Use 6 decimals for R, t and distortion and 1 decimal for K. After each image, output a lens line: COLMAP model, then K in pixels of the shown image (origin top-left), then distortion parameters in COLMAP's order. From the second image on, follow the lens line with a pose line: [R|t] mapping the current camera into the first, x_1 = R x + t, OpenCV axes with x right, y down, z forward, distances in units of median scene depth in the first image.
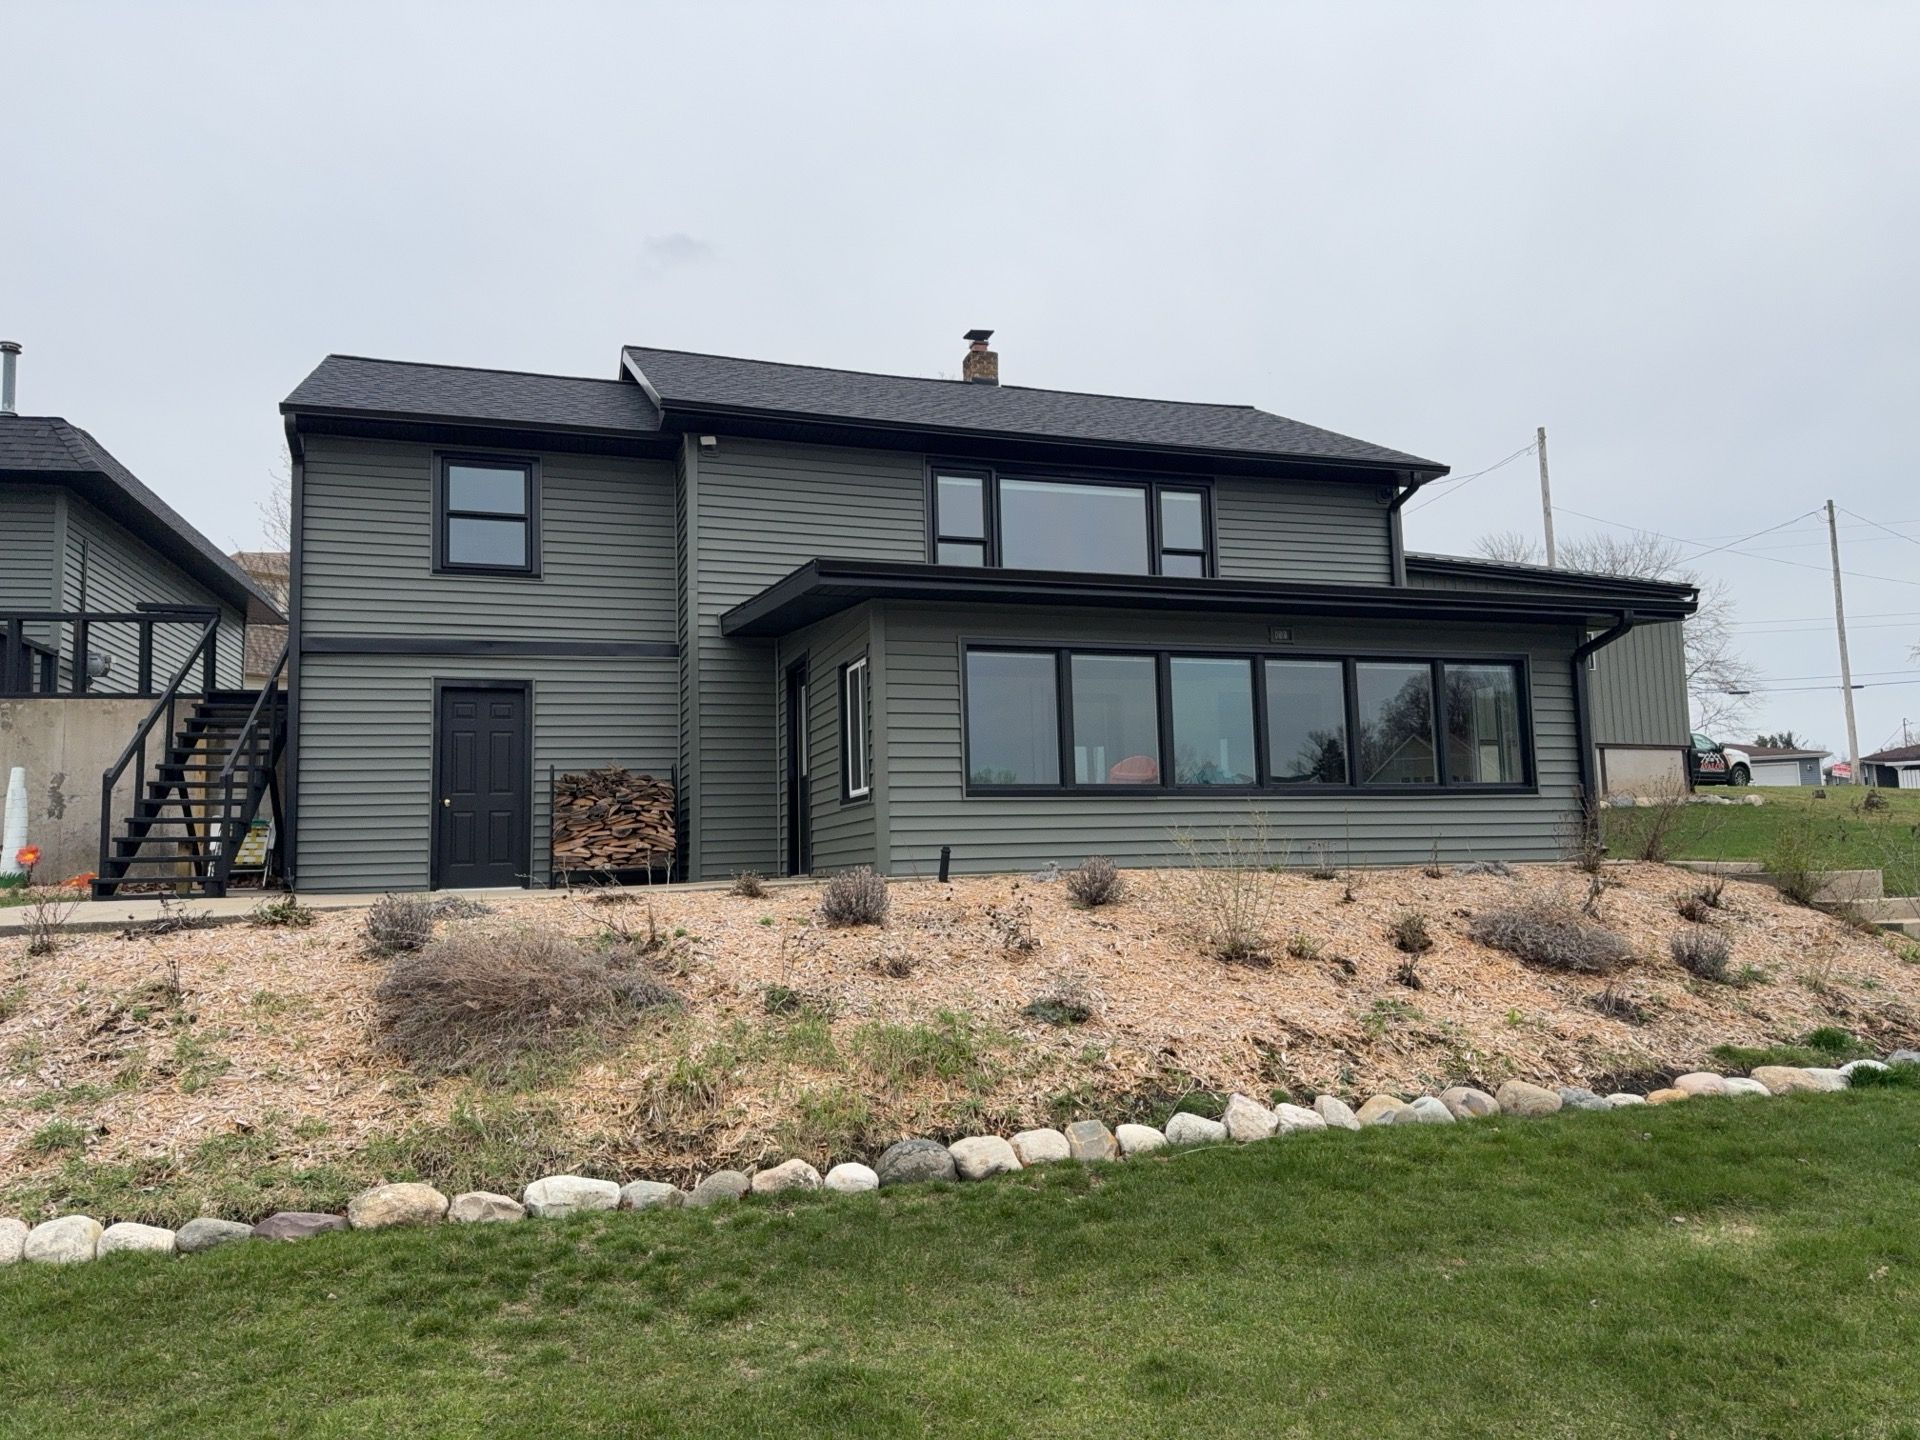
lens RADIAL K [[1283.5, 0, 1000.5], [0, 1283.5, 705.3], [0, 0, 1]] dist [0.068513, -0.068381]
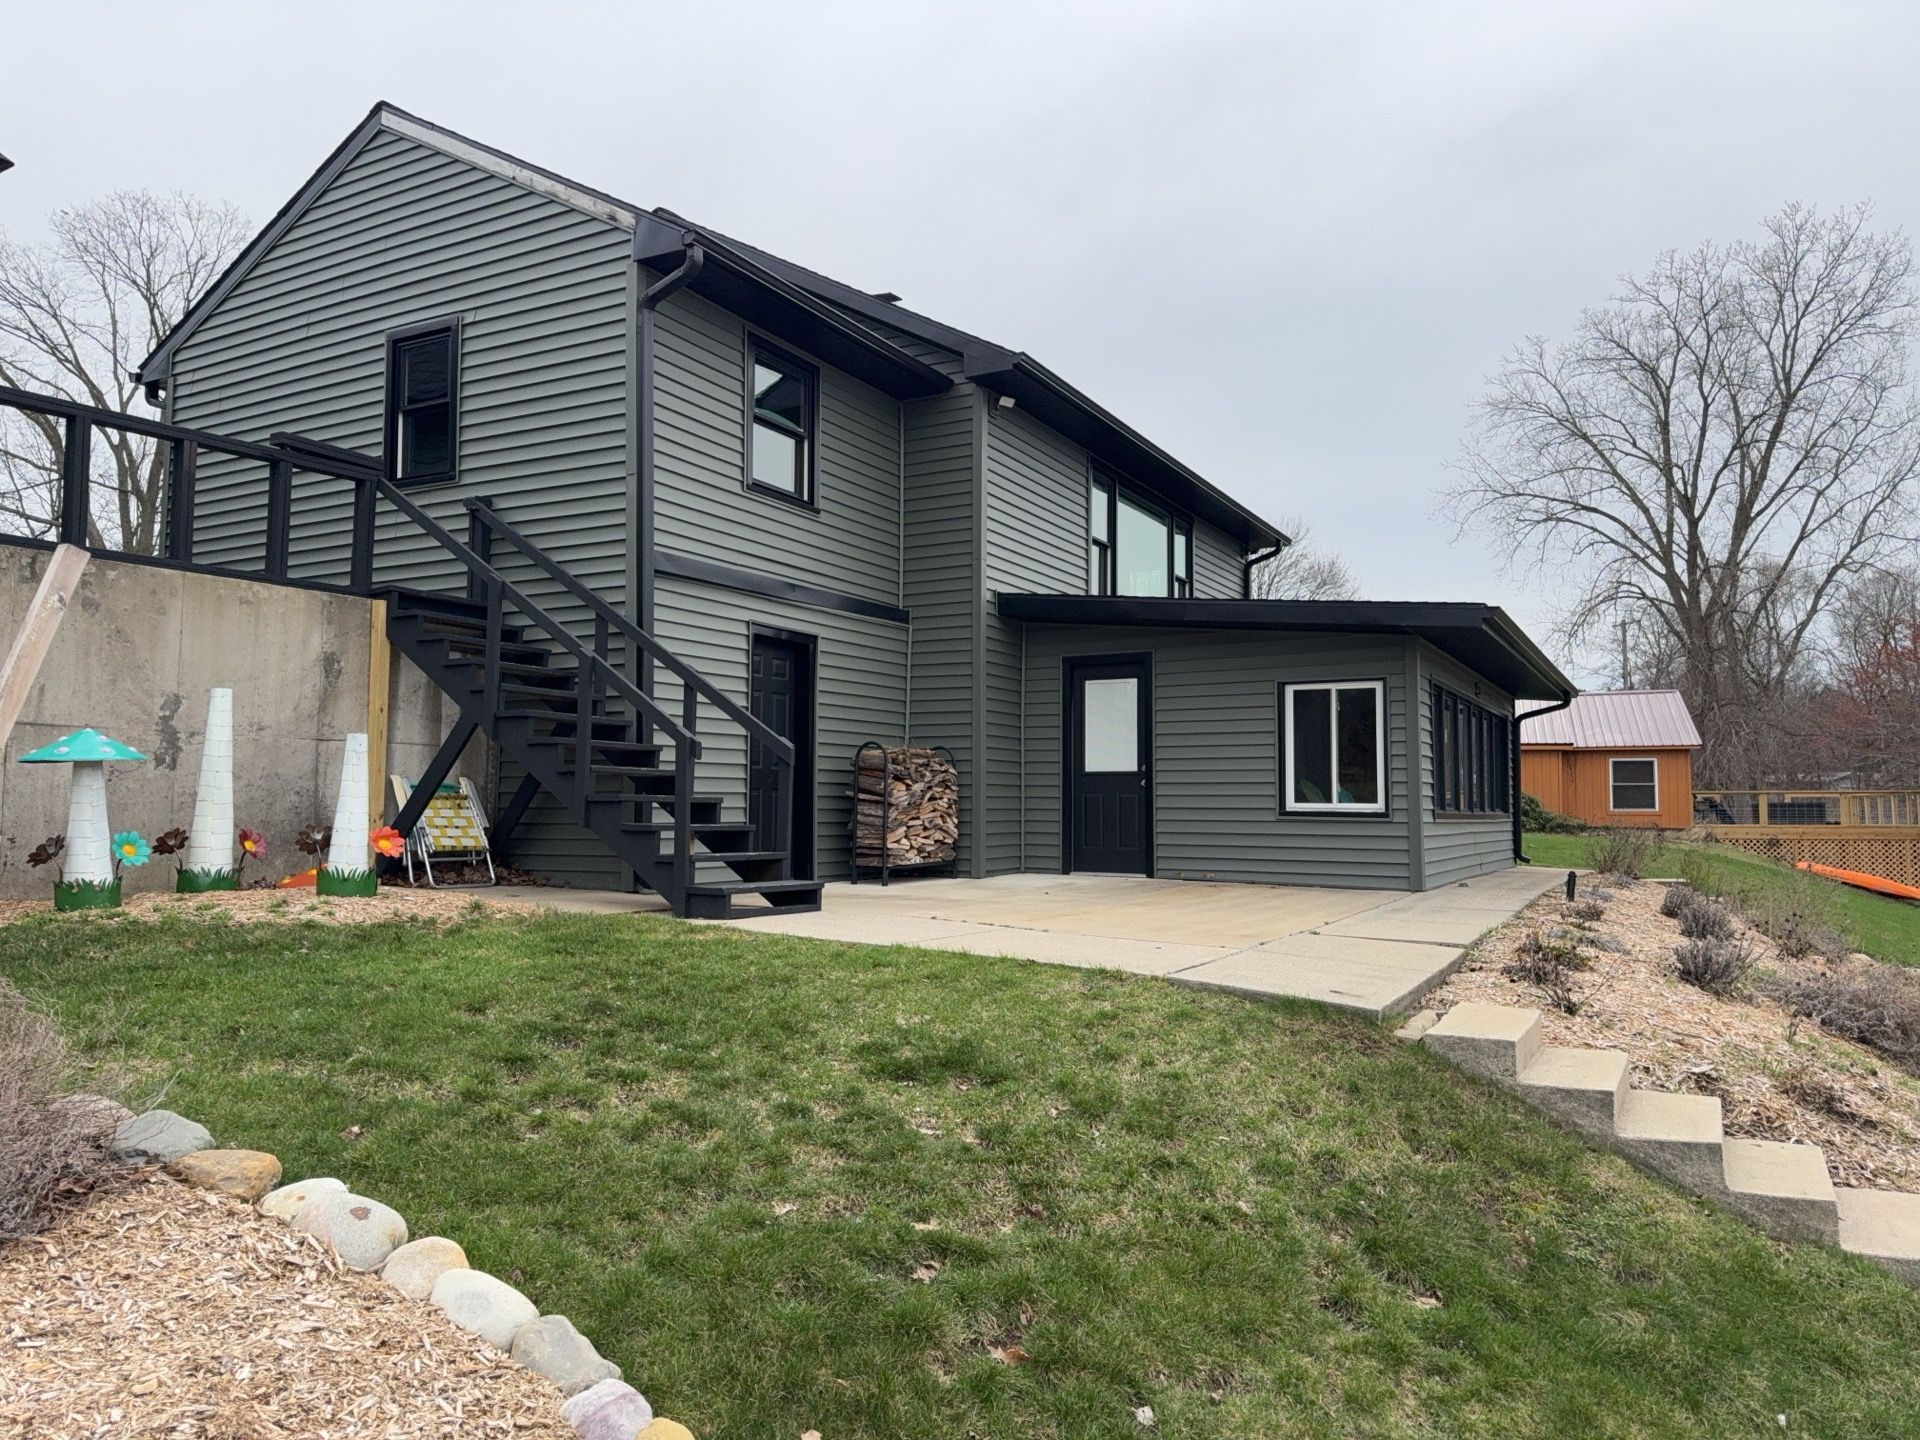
lens RADIAL K [[1320.8, 0, 925.2], [0, 1320.8, 732.4], [0, 0, 1]] dist [0.038299, -0.005582]
pose [[0.737029, 0.070978, 0.672123, -0.880642], [-0.116168, 0.992974, 0.022526, 0.015382], [-0.665802, -0.094681, 0.740096, 0.311135]]
